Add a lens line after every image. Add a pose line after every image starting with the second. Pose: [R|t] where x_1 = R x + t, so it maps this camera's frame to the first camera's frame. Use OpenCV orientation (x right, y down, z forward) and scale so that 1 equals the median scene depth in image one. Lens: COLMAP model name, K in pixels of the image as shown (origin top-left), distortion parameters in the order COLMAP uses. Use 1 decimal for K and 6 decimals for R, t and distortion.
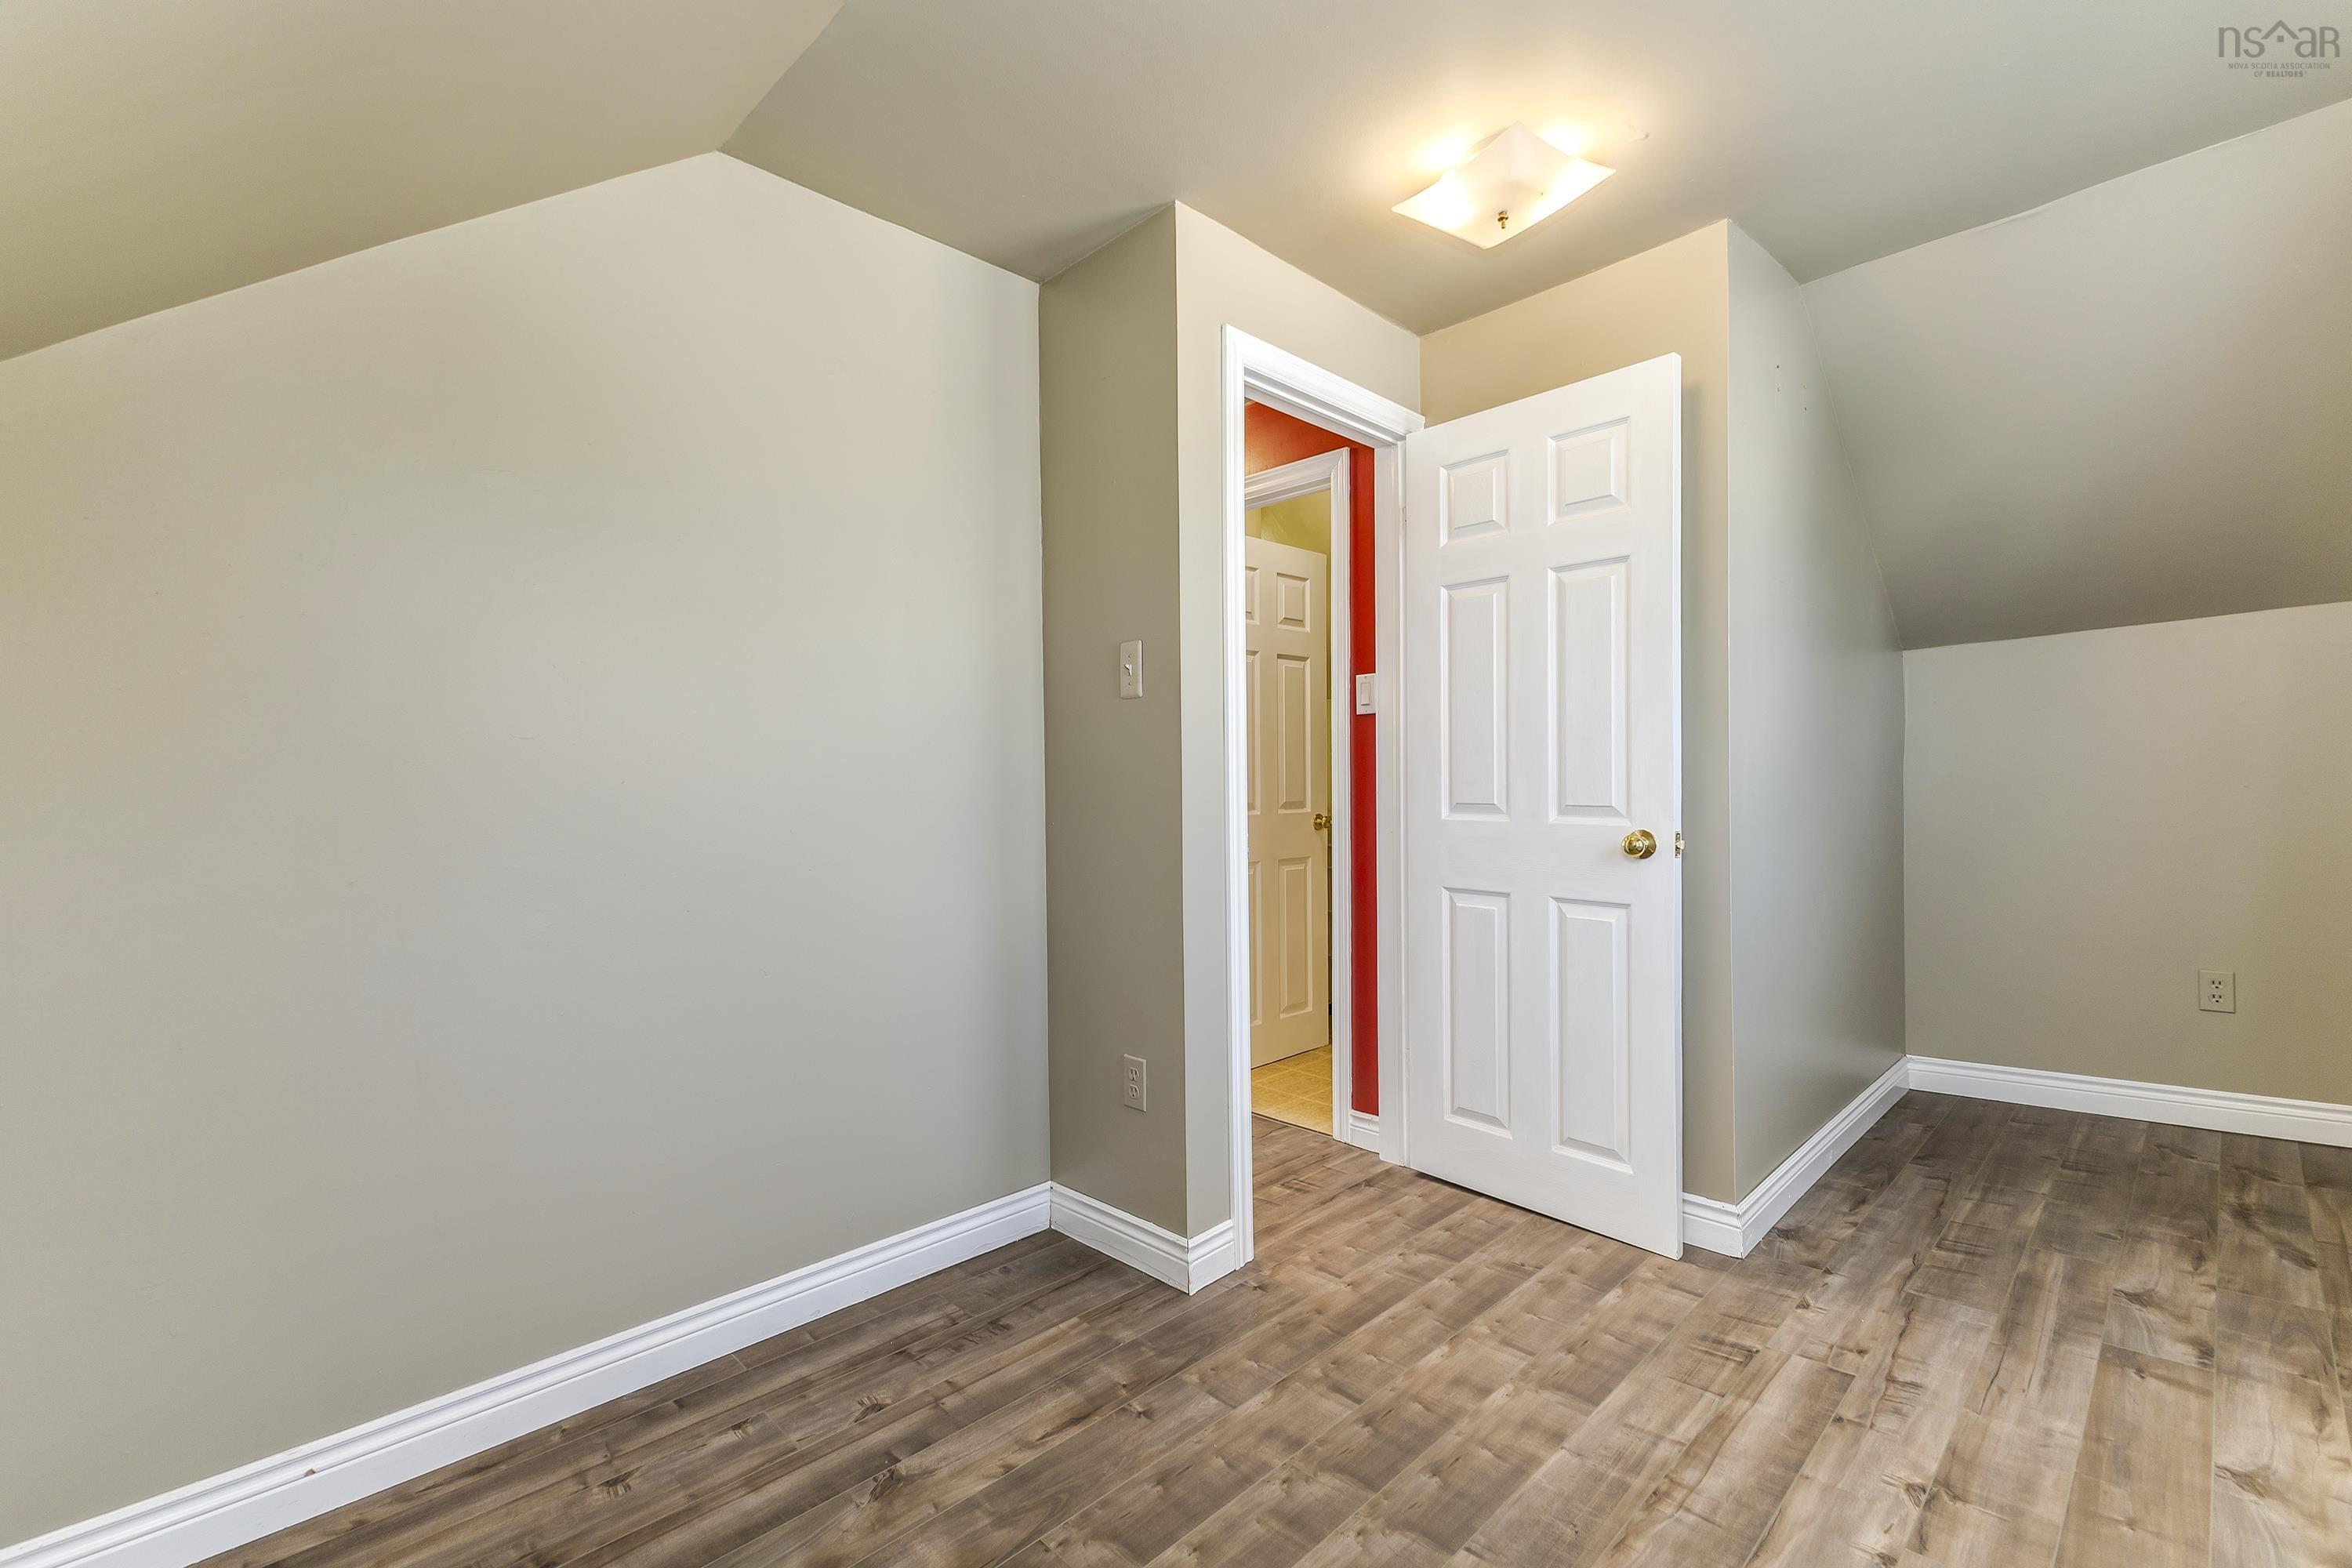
lens RADIAL K [[1053.0, 0, 1176.0], [0, 1053.0, 784.0], [0, 0, 1]] dist [-0.014468, 0.000386]
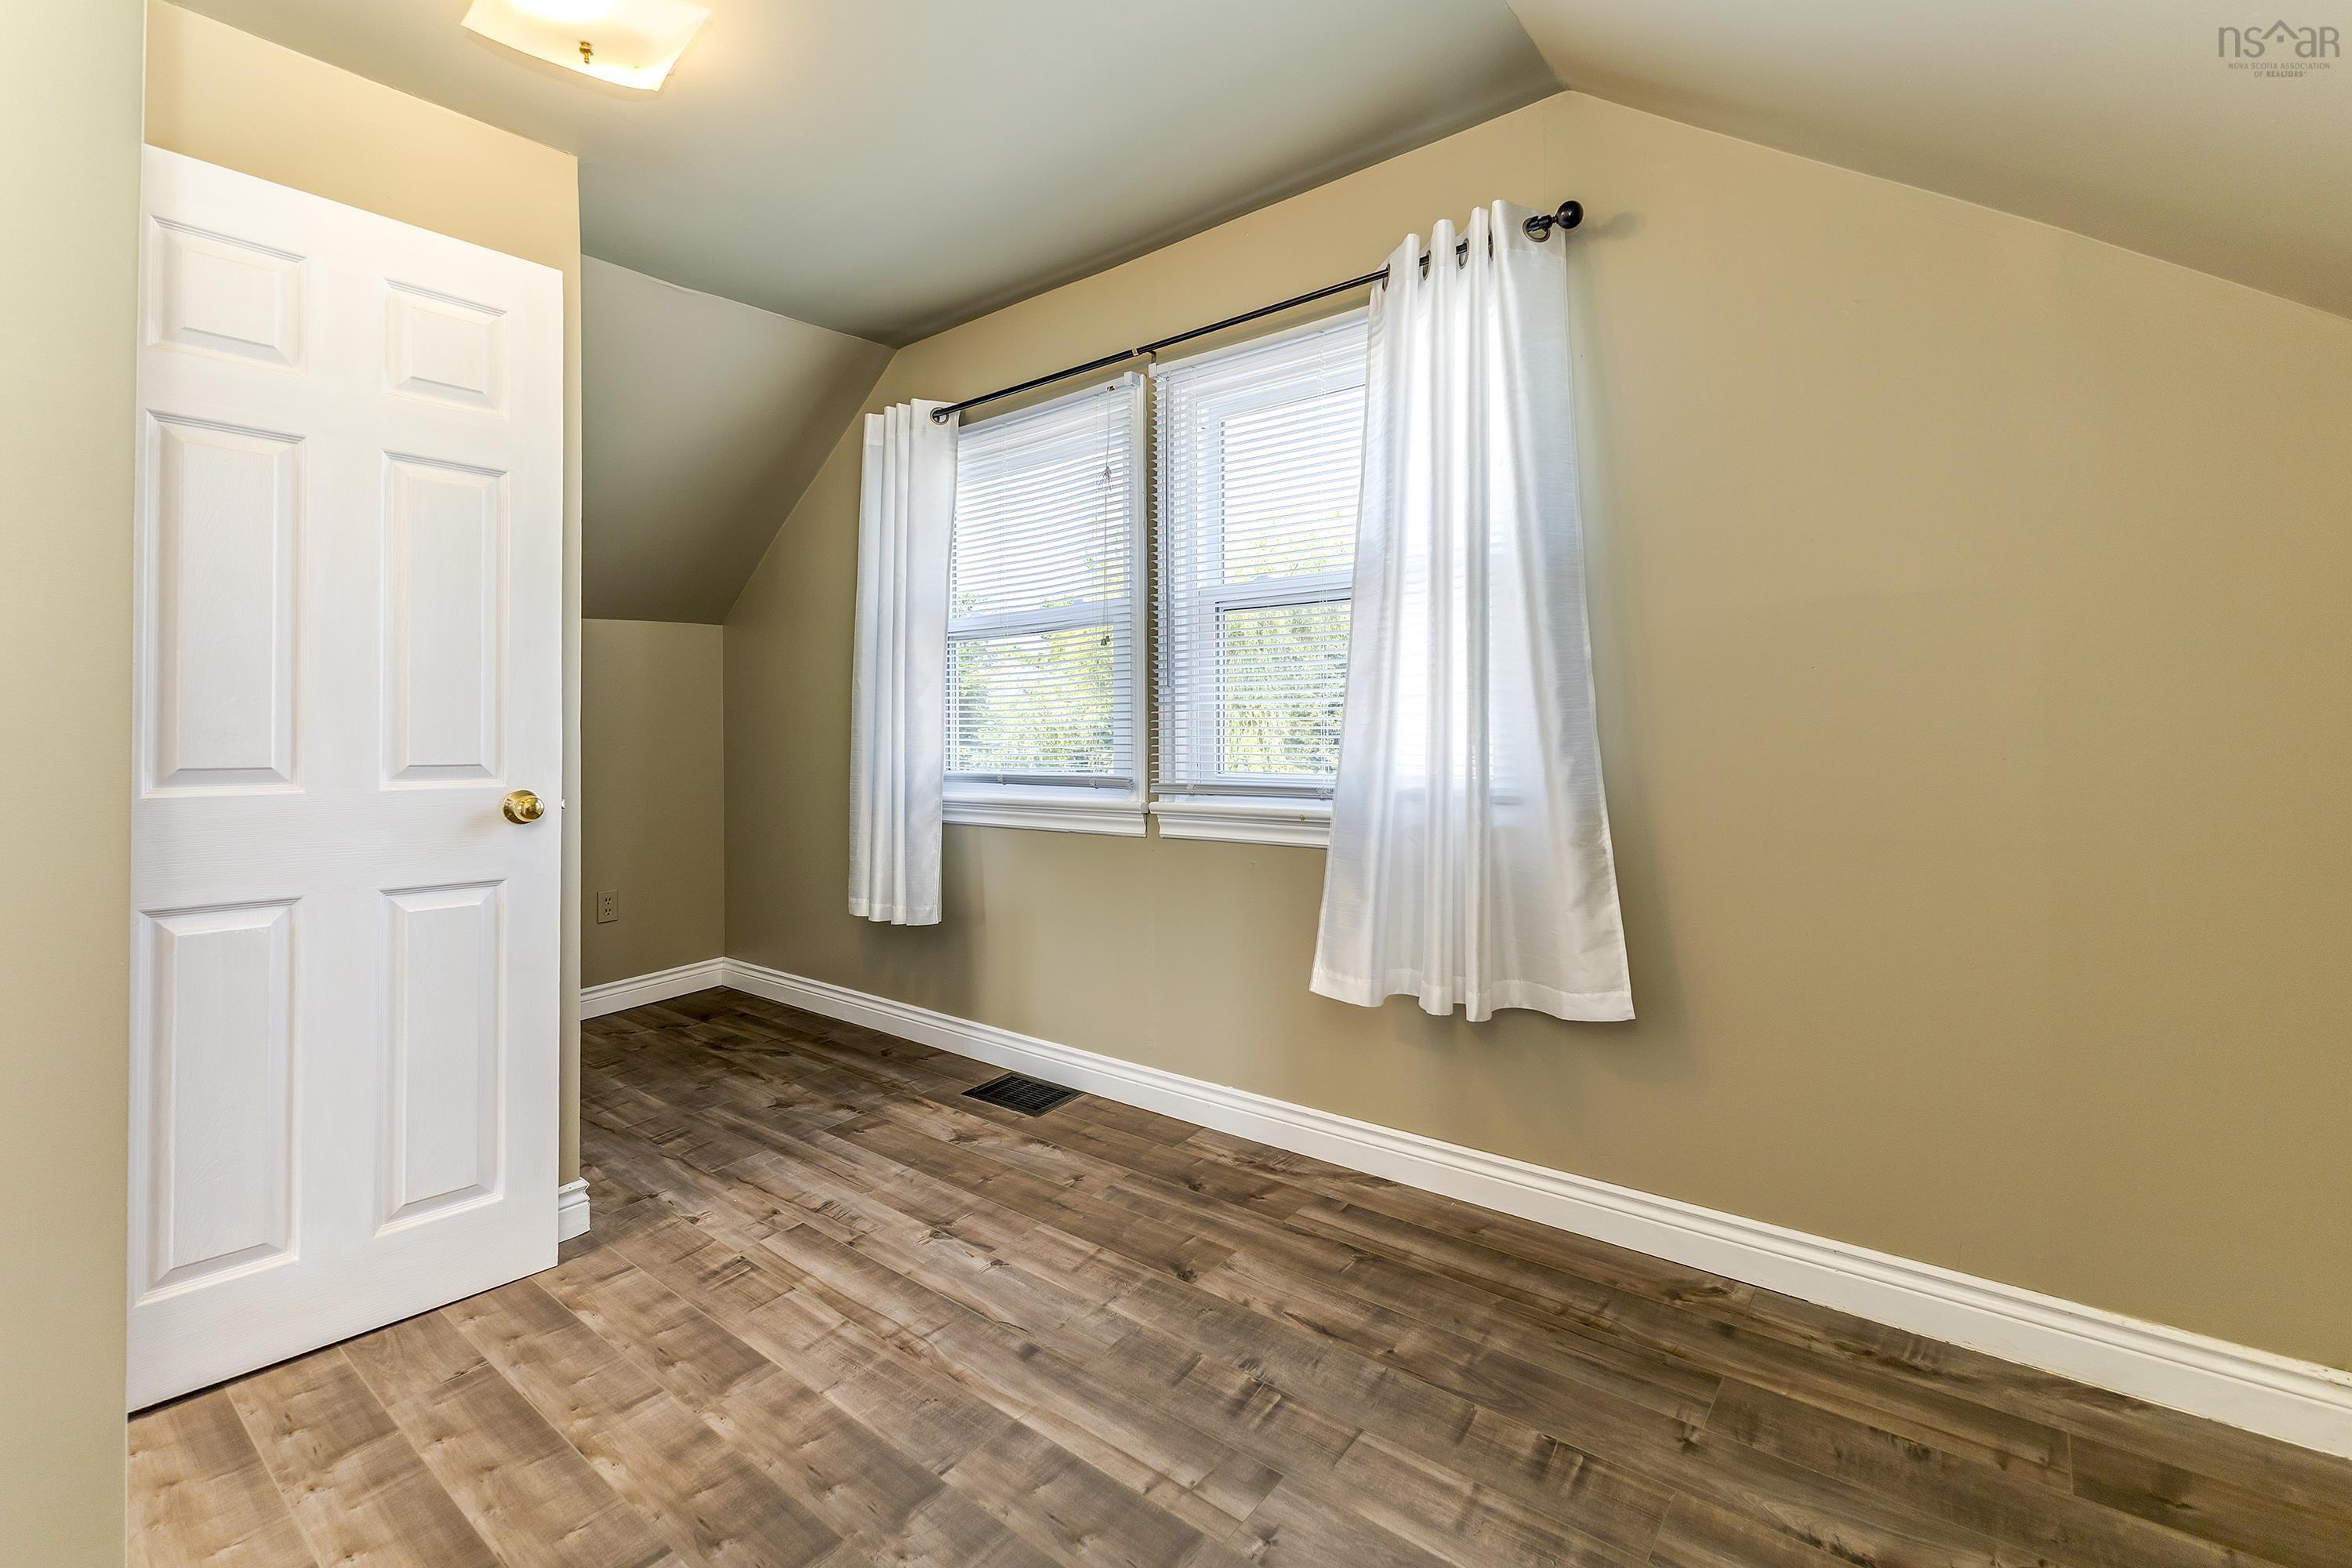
lens RADIAL K [[1088.3, 0, 1175.2], [0, 1088.3, 750.2], [0, 0, 1]] dist [0.000472, -0.000434]
pose [[-0.175589, 0.001811, 0.984462, -0.633652], [0.020652, 0.999785, 0.001844, 0.024325], [-0.984247, 0.020655, -0.175589, 0.744101]]
